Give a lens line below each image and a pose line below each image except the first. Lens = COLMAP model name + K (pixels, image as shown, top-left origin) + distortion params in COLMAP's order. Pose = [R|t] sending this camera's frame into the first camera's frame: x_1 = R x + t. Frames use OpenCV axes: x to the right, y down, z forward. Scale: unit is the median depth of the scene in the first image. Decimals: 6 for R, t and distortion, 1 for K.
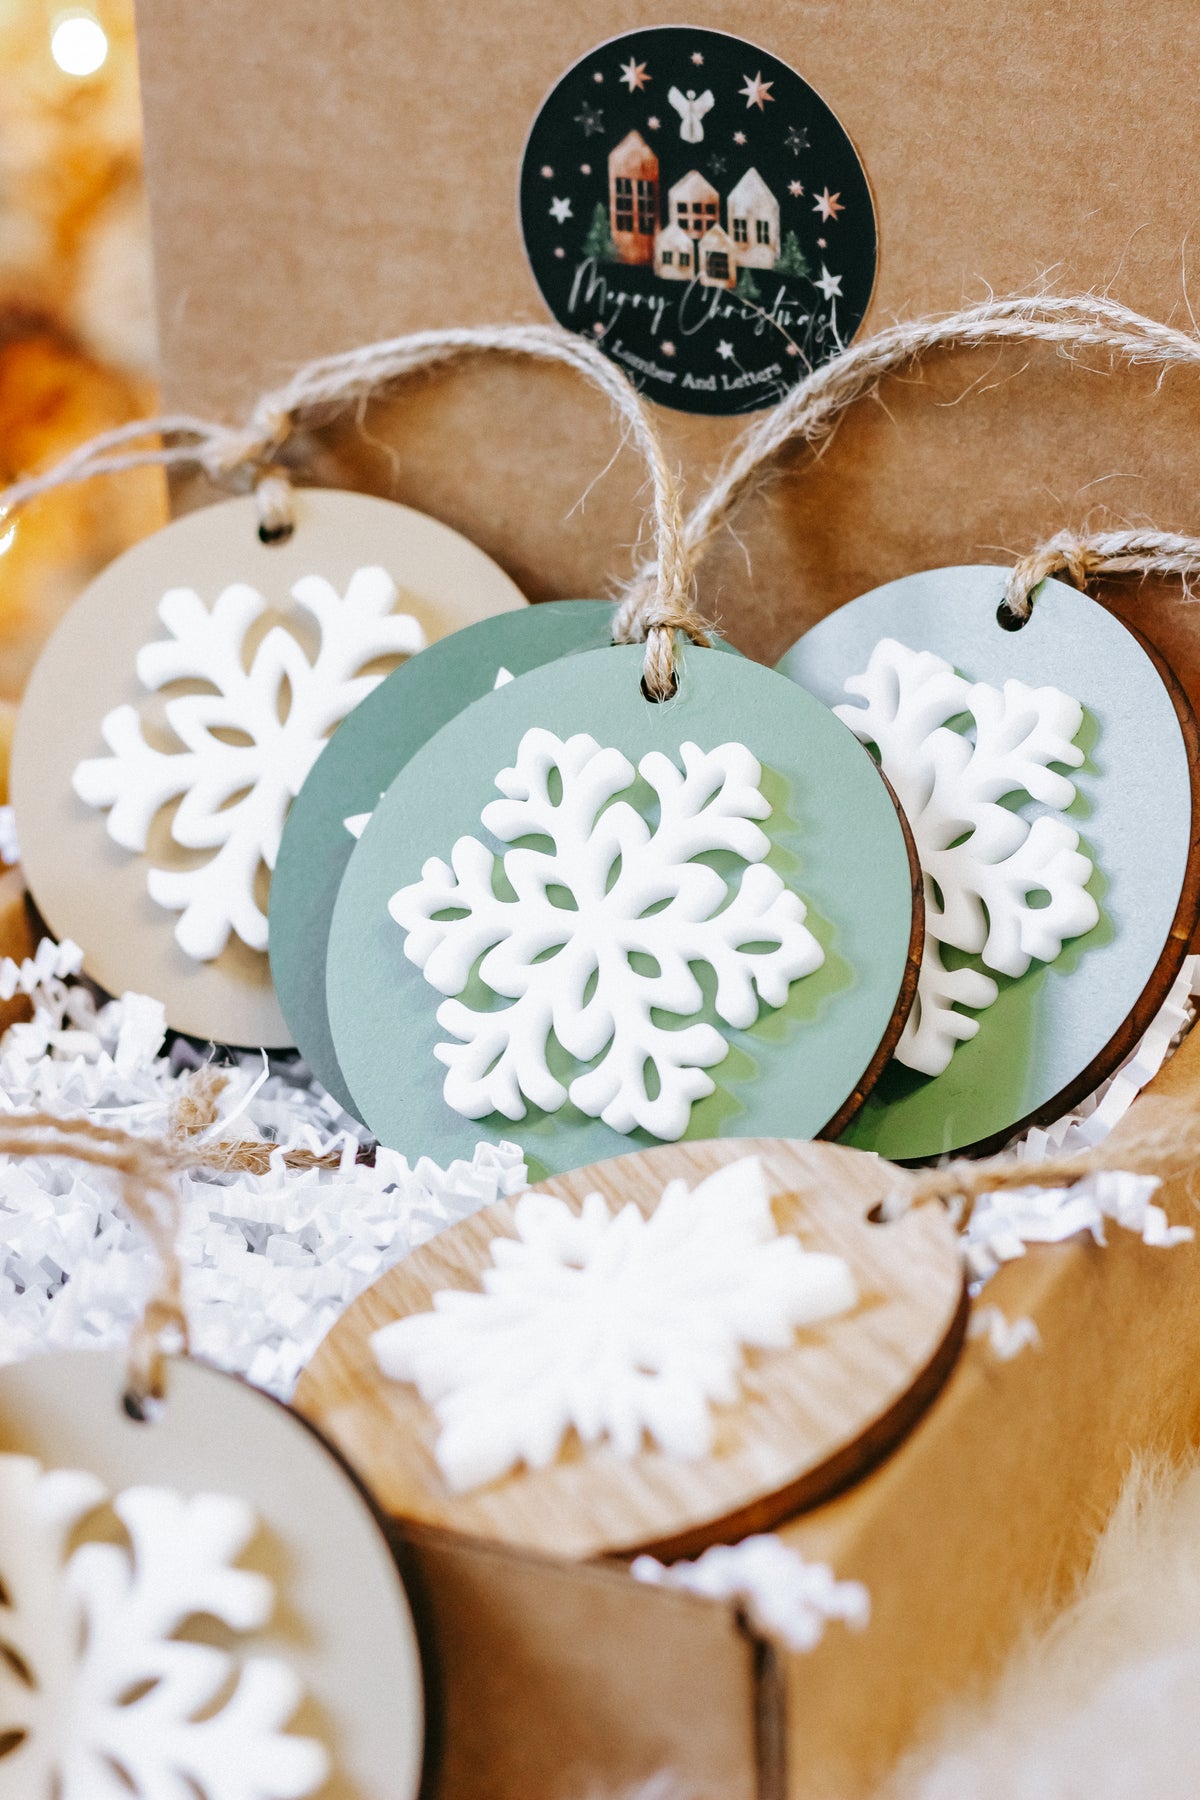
lens RADIAL K [[4667.4, 0, 600.0], [0, 4667.4, 900.0], [0, 0, 1]] dist [-0.011212, 0.291106]
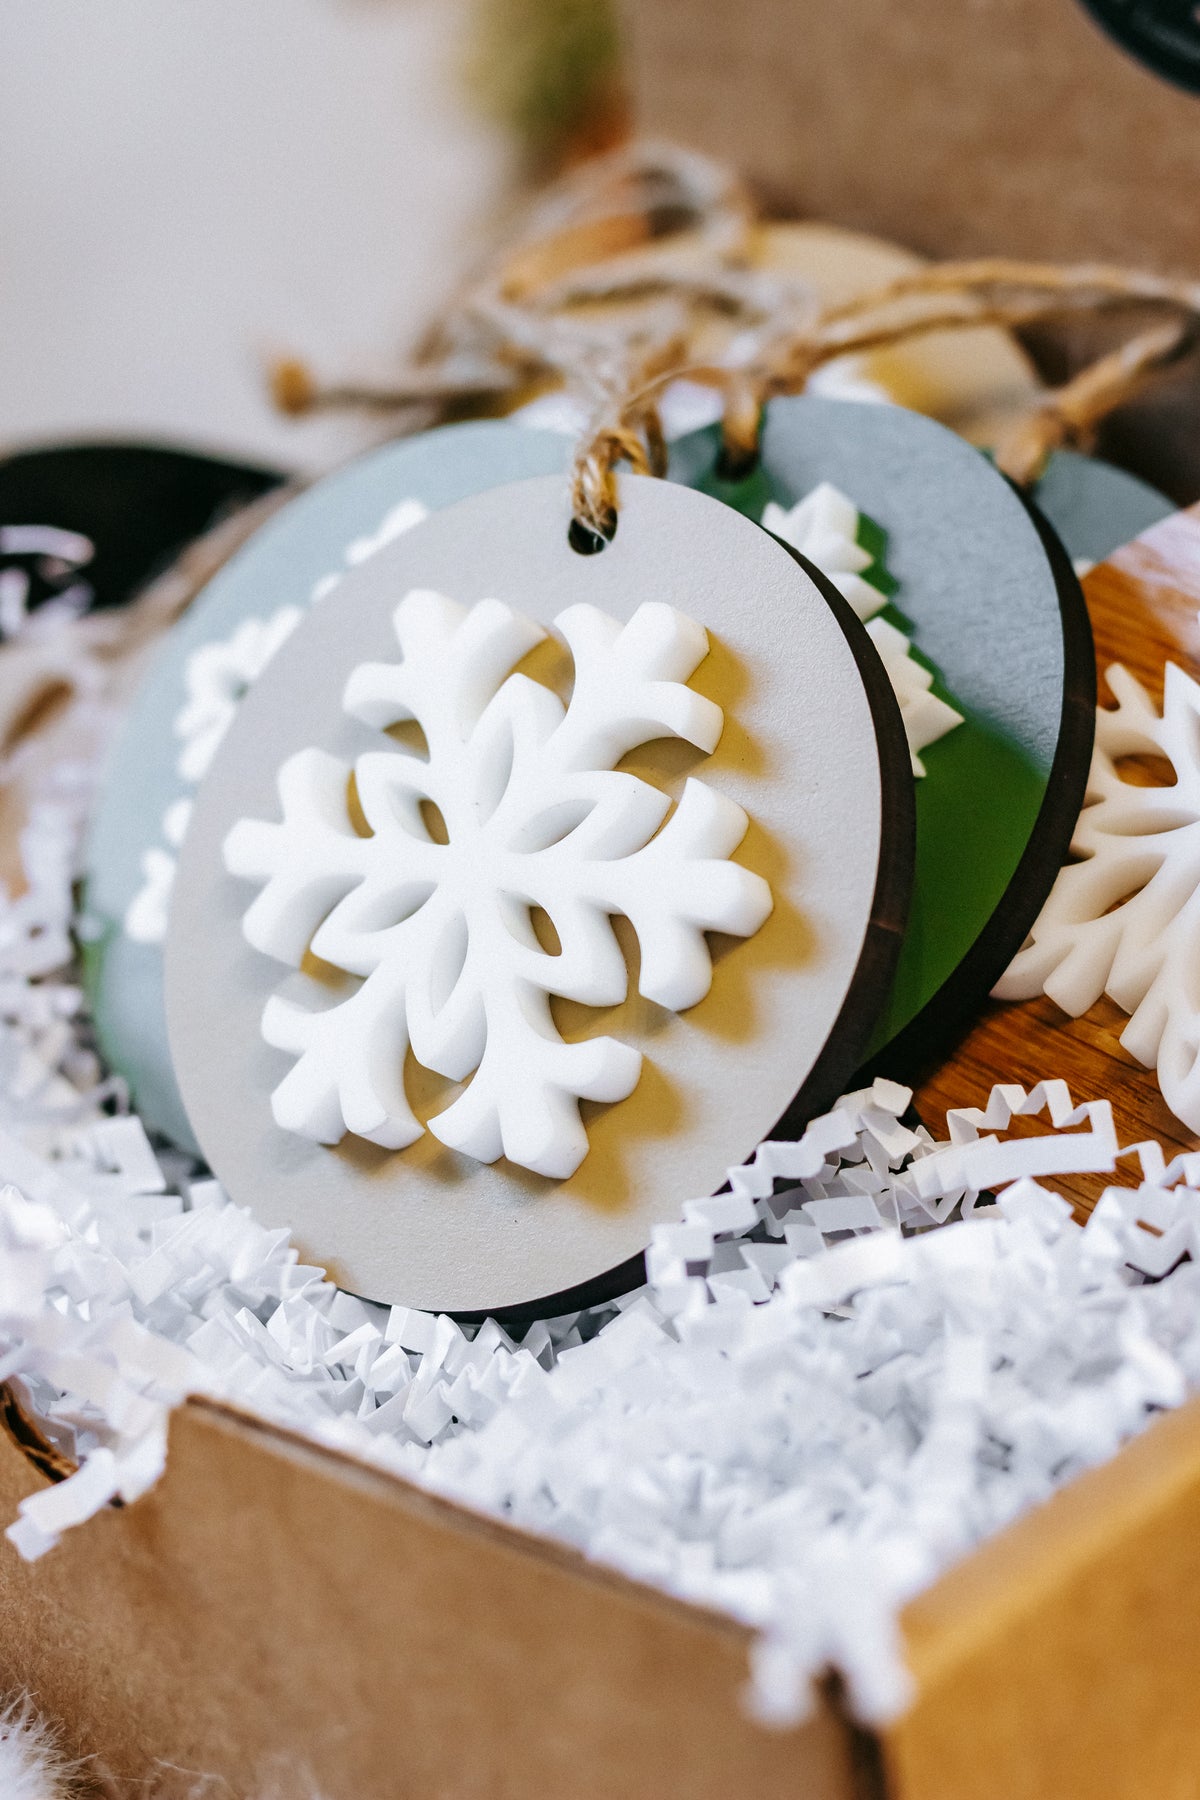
lens RADIAL K [[4848.7, 0, 466.3], [0, 4848.7, 902.6], [0, 0, 1]] dist [0.196329, -1.873803]
pose [[0.948493, 0.051185, -0.312635, 0.155969], [-0.056570, 0.998365, -0.008172, 0.037188], [0.311706, 0.025437, 0.949838, 0.228155]]
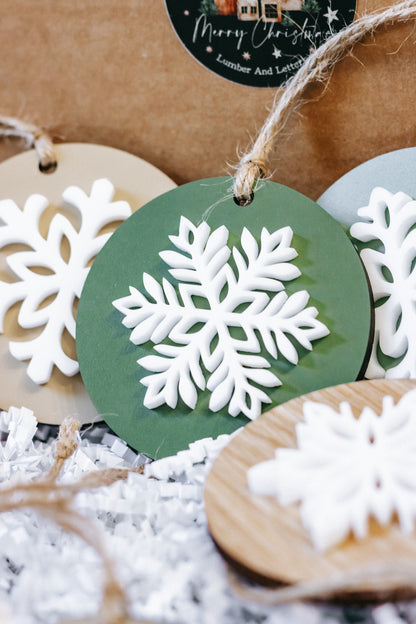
lens RADIAL K [[1618.0, 0, 208.0], [0, 1618.0, 312.0], [0, 0, 1]] dist [-0.011212, 0.291106]
pose [[0.984228, -0.103657, 0.143357, -0.113915], [0.103266, 0.994602, 0.010186, -0.017766], [-0.143639, 0.004778, 0.989619, 0.319013]]
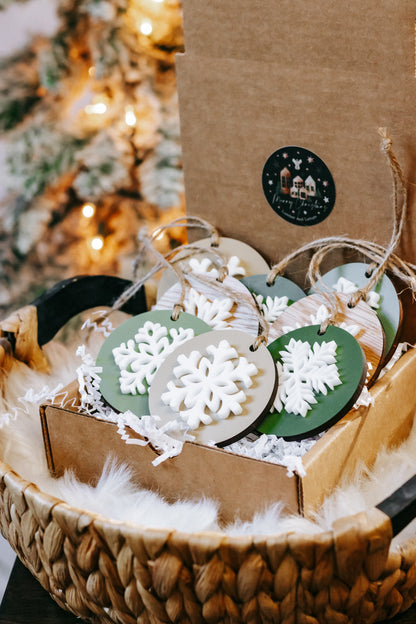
lens RADIAL K [[1618.0, 0, 208.0], [0, 1618.0, 312.0], [0, 0, 1]] dist [-0.011212, 0.291106]
pose [[0.996379, 0.002761, -0.084983, 0.068650], [-0.002042, 0.999961, 0.008548, -0.031241], [0.085003, -0.008343, 0.996346, -0.642452]]
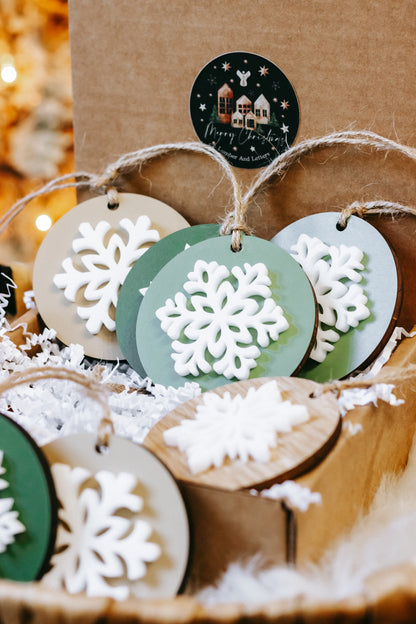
lens RADIAL K [[1618.0, 0, 208.0], [0, 1618.0, 312.0], [0, 0, 1]] dist [-0.011212, 0.291106]
pose [[0.998238, -0.003725, 0.059215, -0.074361], [0.006705, 0.998716, -0.050210, 0.056815], [-0.058952, 0.050519, 0.996982, -0.146396]]
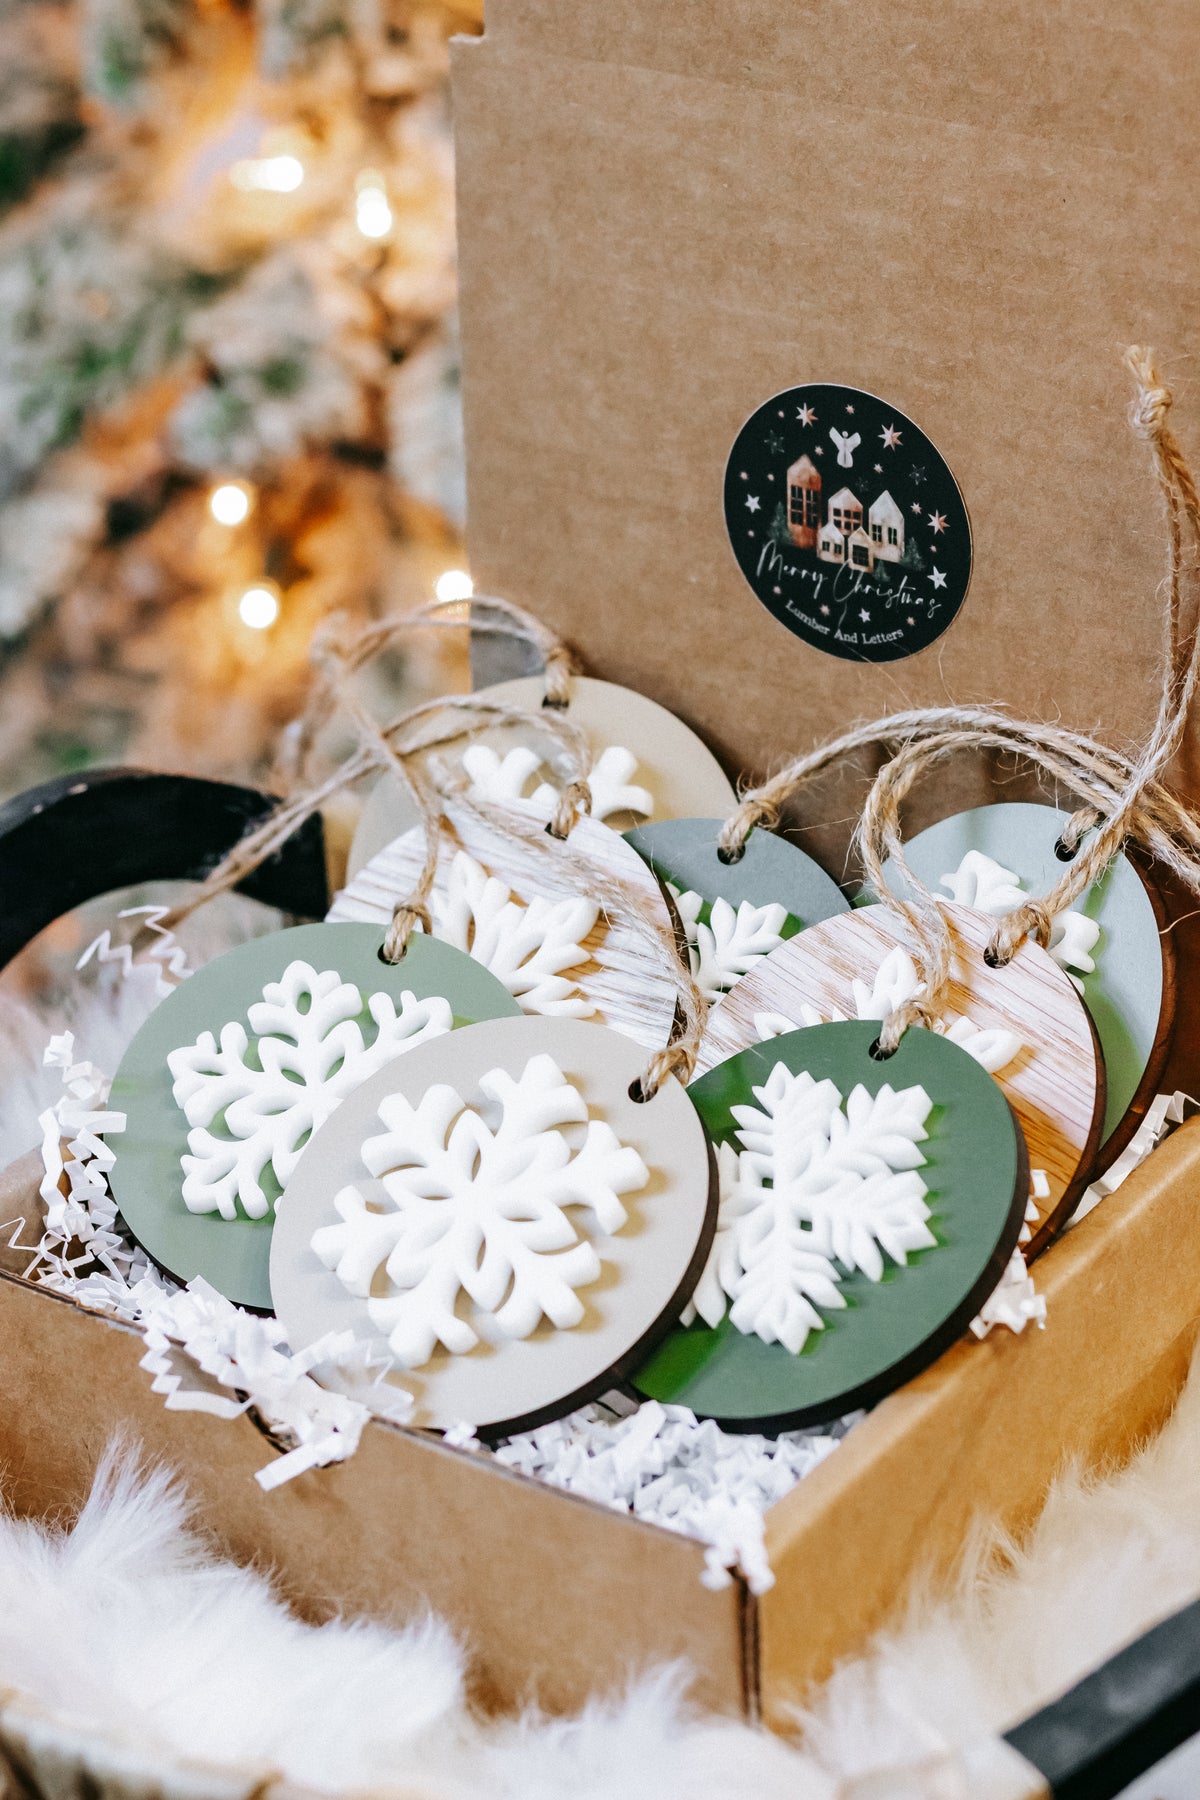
lens RADIAL K [[4667.4, 0, 600.0], [0, 4667.4, 900.0], [0, 0, 1]] dist [-0.011212, 0.291106]
pose [[0.990946, 0.066507, -0.116630, 0.115249], [-0.060688, 0.996762, 0.052755, -0.102870], [0.119761, -0.045199, 0.991773, -0.365493]]
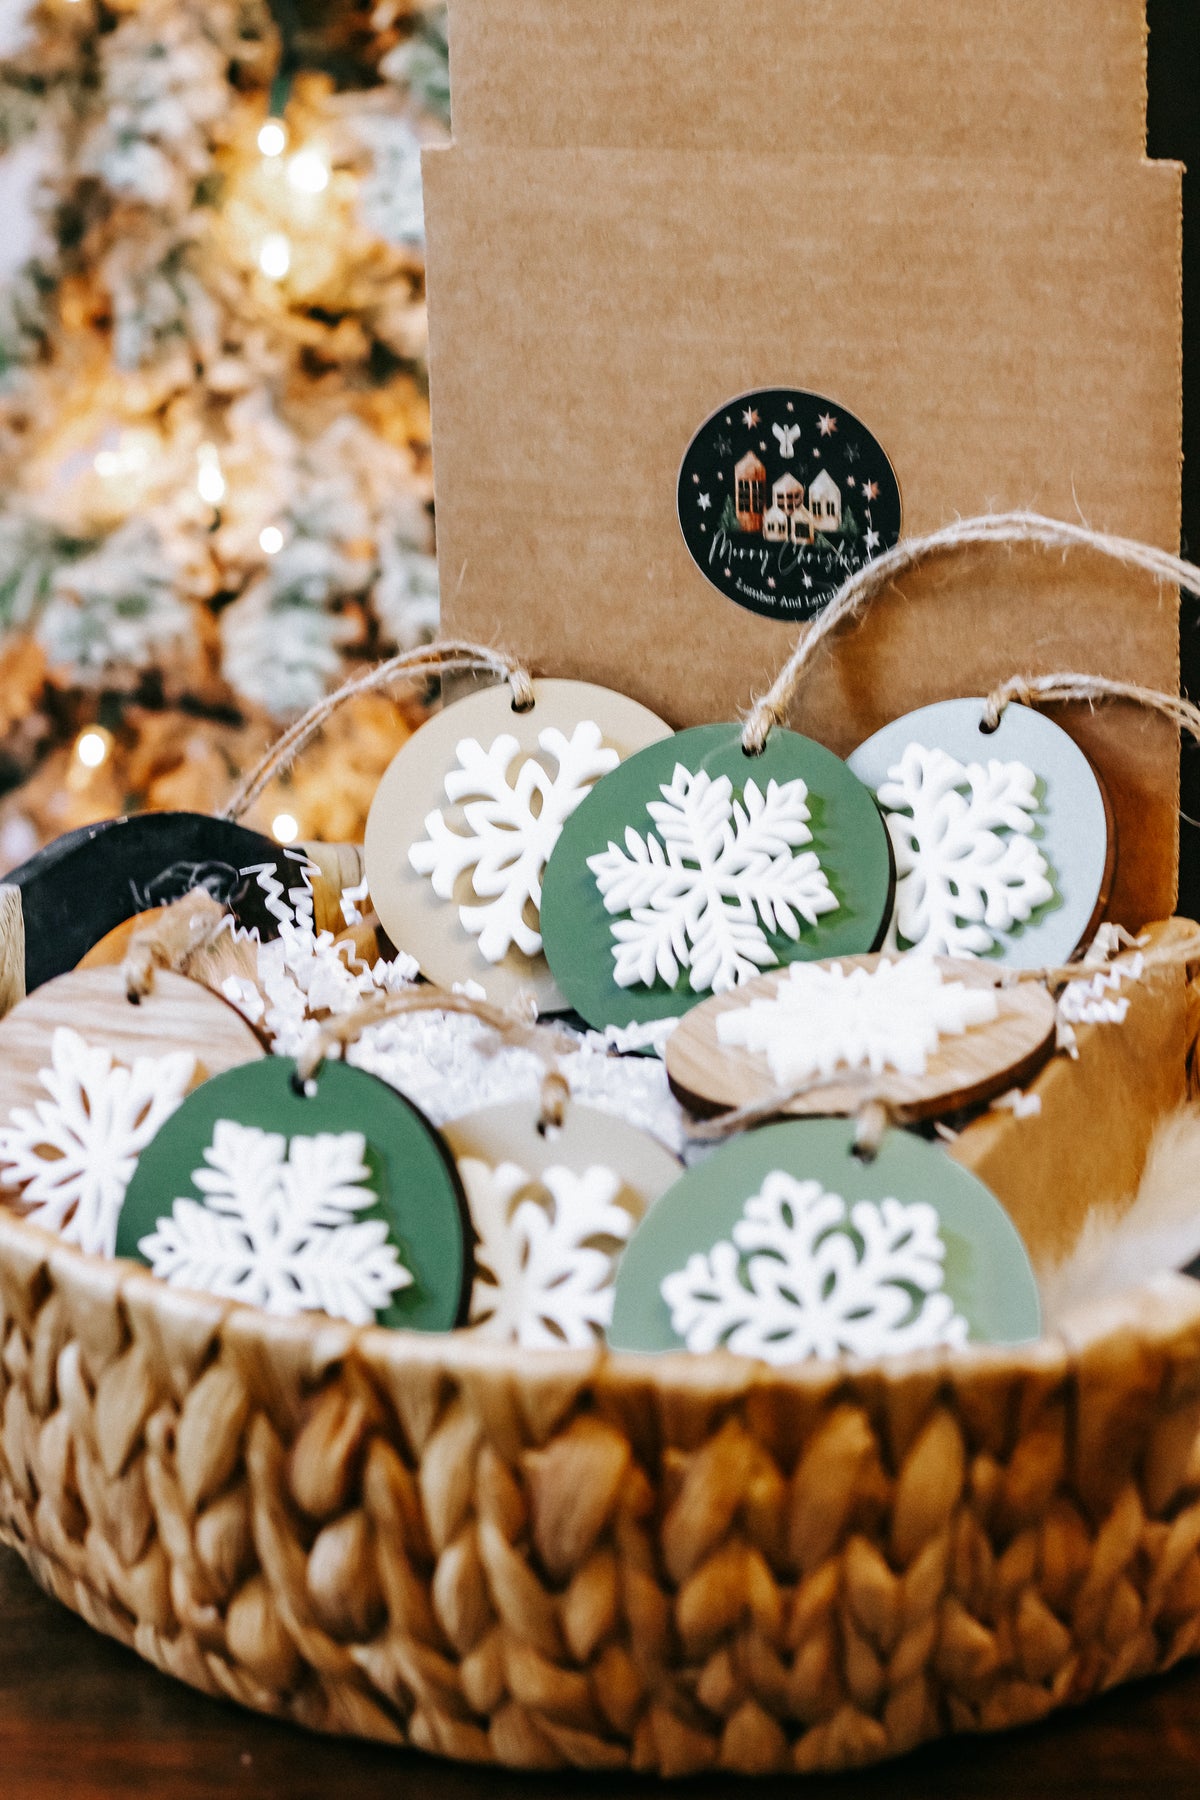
lens RADIAL K [[4667.4, 0, 600.0], [0, 4667.4, 900.0], [0, 0, 1]] dist [-0.011212, 0.291106]
pose [[0.997268, -0.020231, 0.071046, -0.168022], [0.029013, 0.991752, -0.124841, 0.201255], [-0.067935, 0.126561, 0.989630, -0.629675]]
